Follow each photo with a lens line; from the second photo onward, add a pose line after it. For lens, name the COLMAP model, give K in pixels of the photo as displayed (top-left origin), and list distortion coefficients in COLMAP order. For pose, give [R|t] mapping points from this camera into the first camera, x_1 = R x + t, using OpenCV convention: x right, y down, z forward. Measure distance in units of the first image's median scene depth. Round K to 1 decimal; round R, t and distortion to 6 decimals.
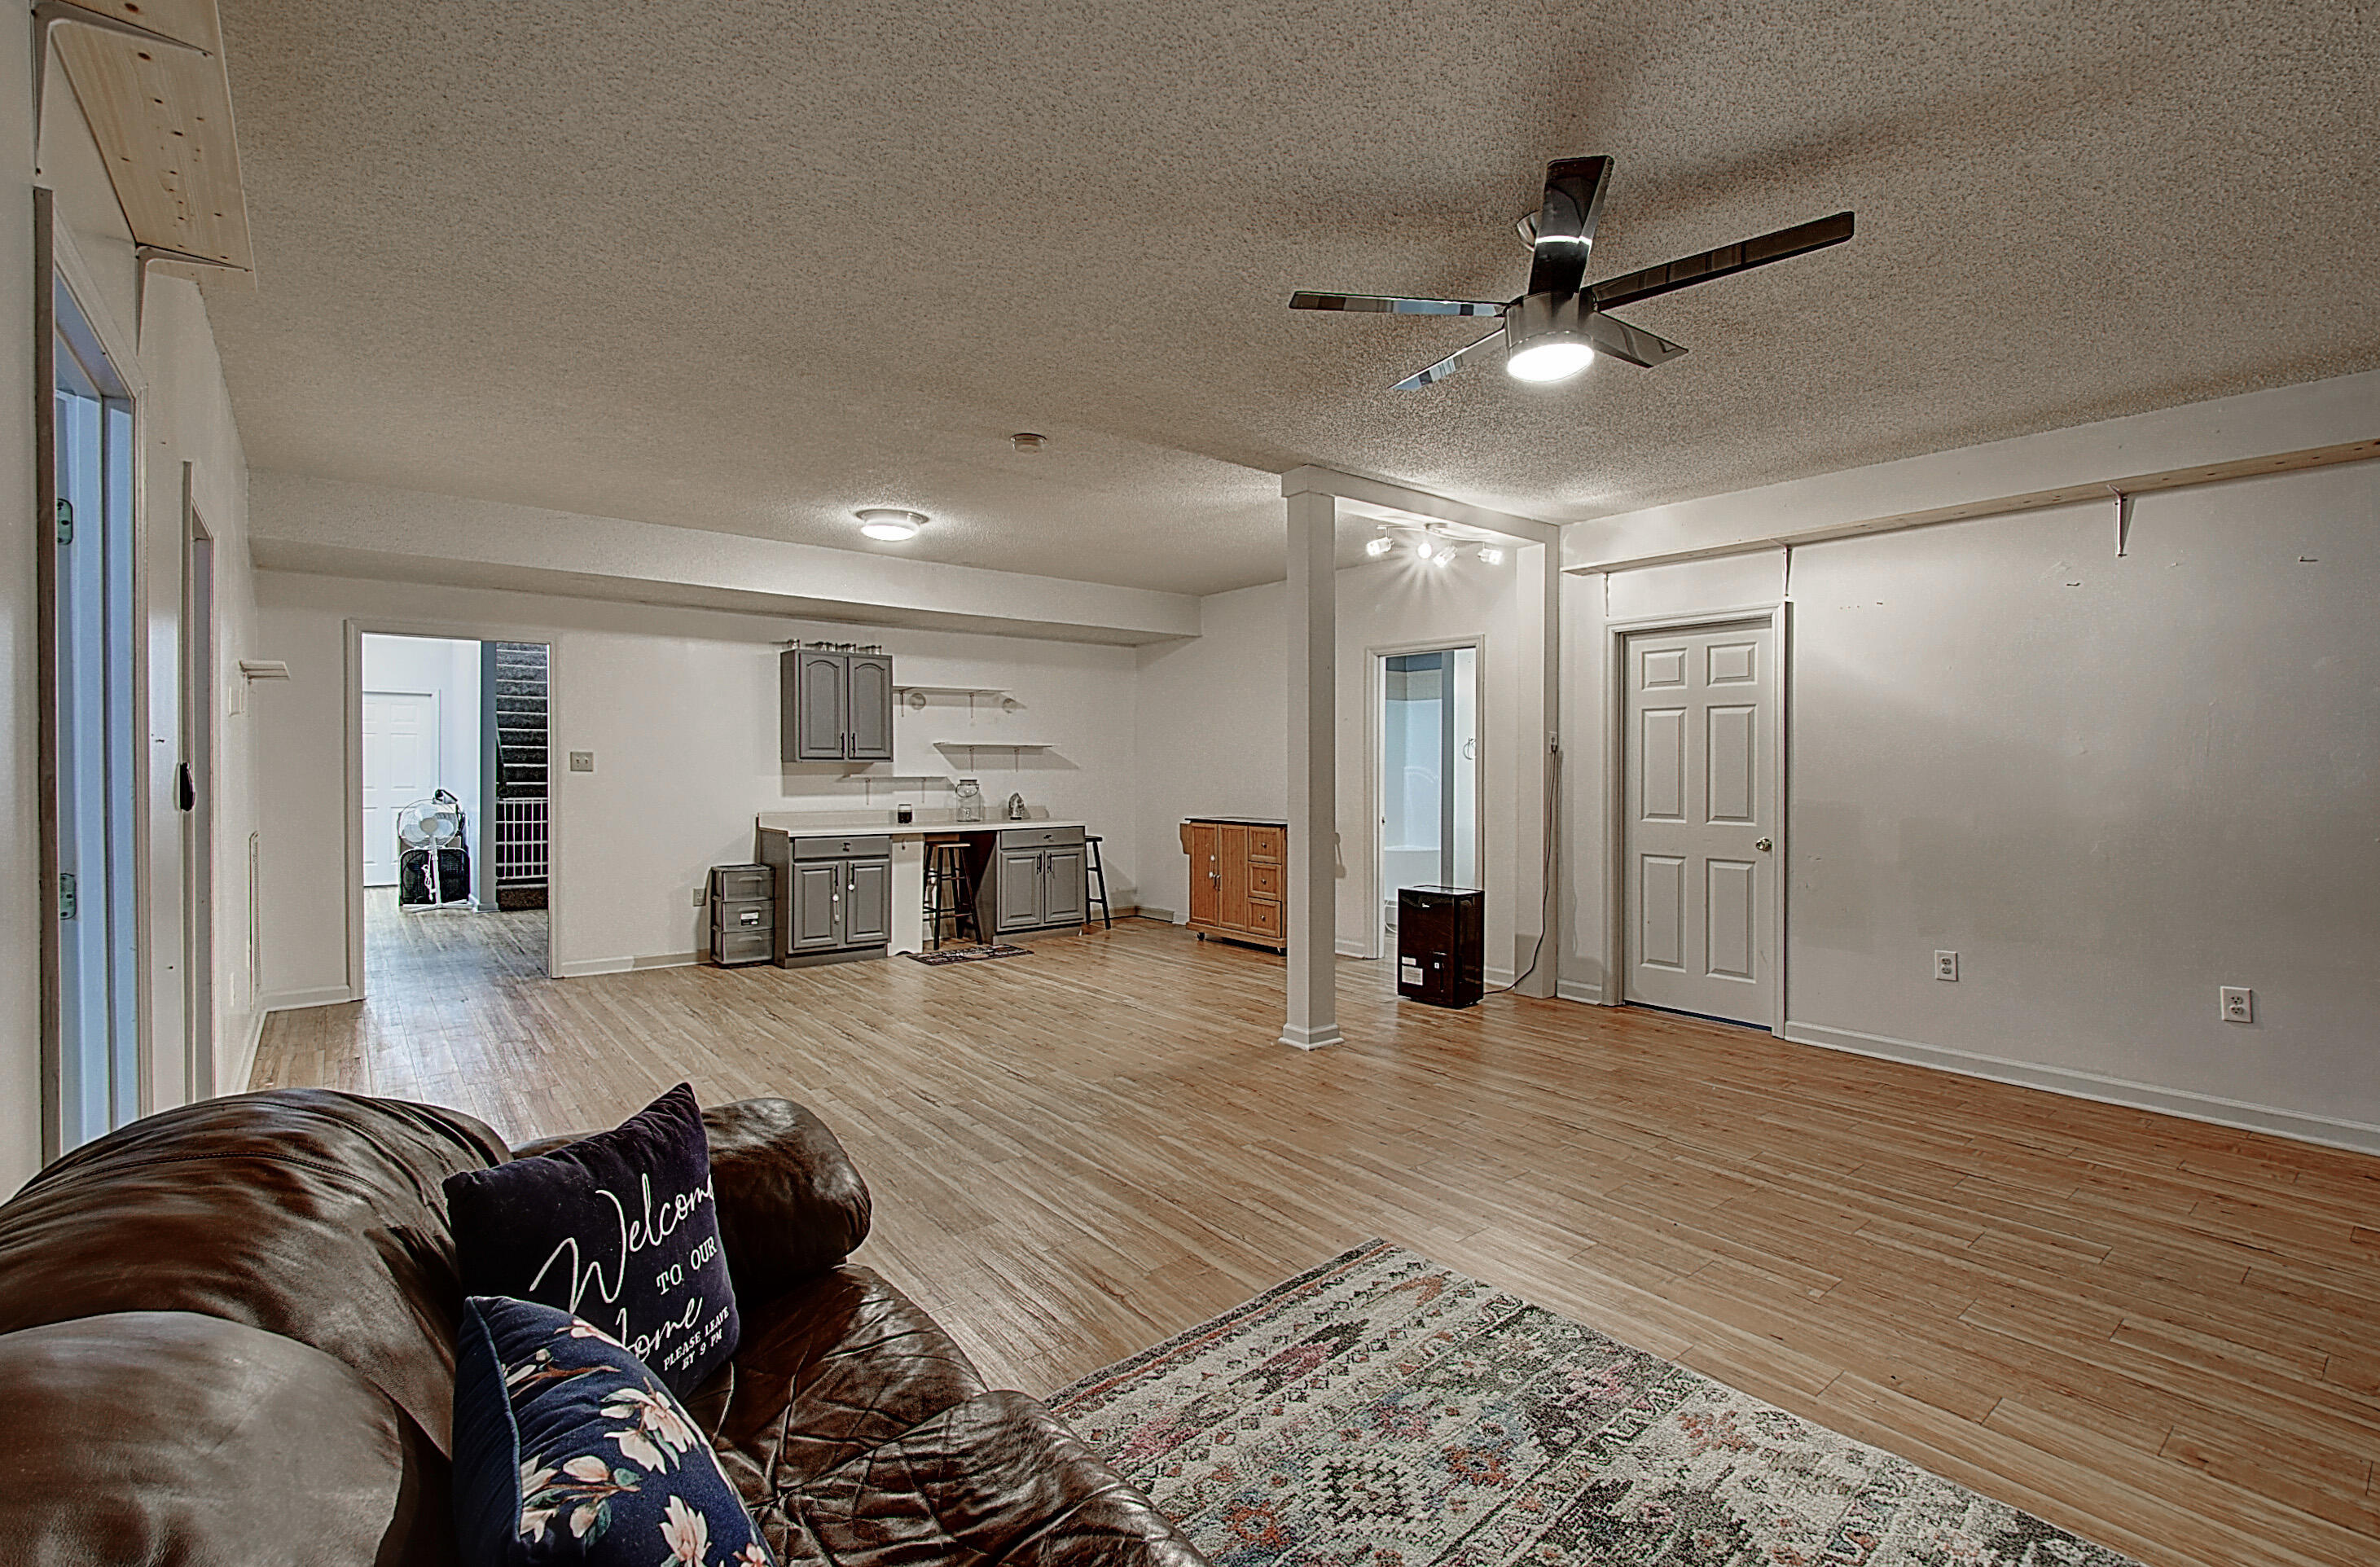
lens RADIAL K [[1055.8, 0, 1190.0], [0, 1055.8, 783.5], [0, 0, 1]] dist [0.009510, -0.000233]
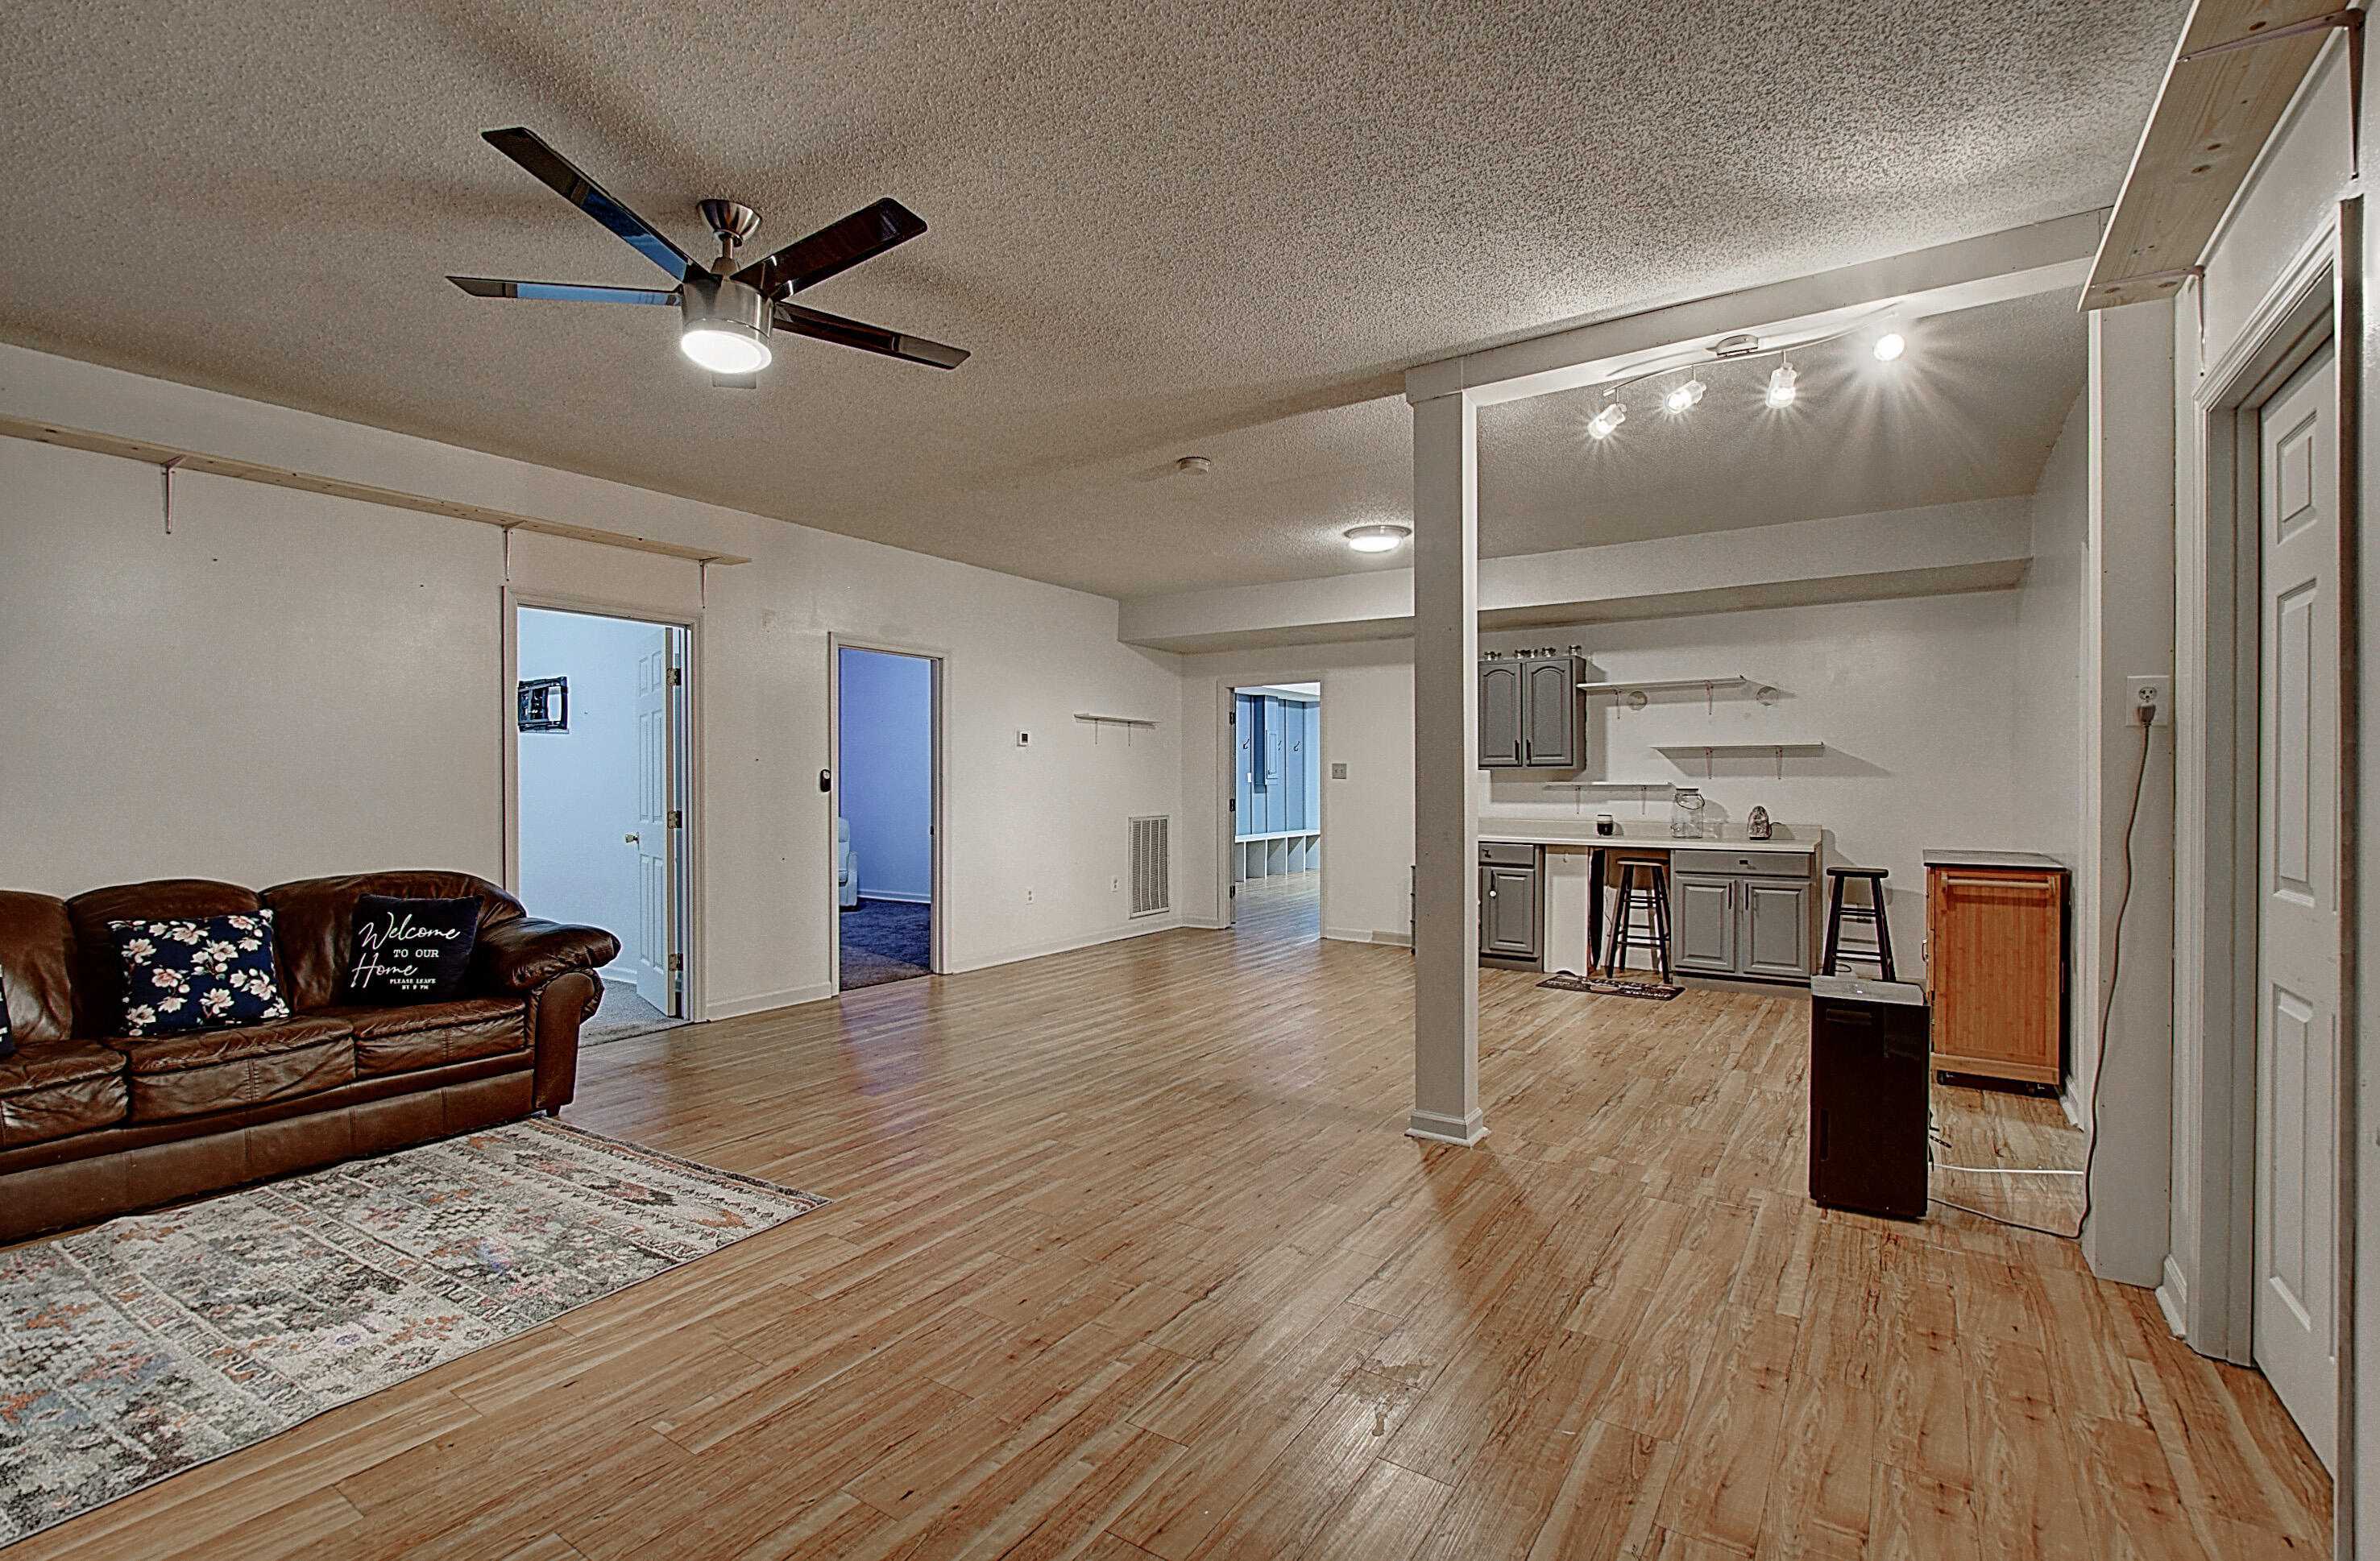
lens RADIAL K [[1049.9, 0, 1190.0], [0, 1049.9, 780.5], [0, 0, 1]] dist [-0.001890, -0.000512]
pose [[0.300492, -0.005486, -0.953769, 1.058147], [-0.013858, 0.999853, -0.010117, 0.009540], [0.953684, 0.016258, 0.300371, 0.832719]]
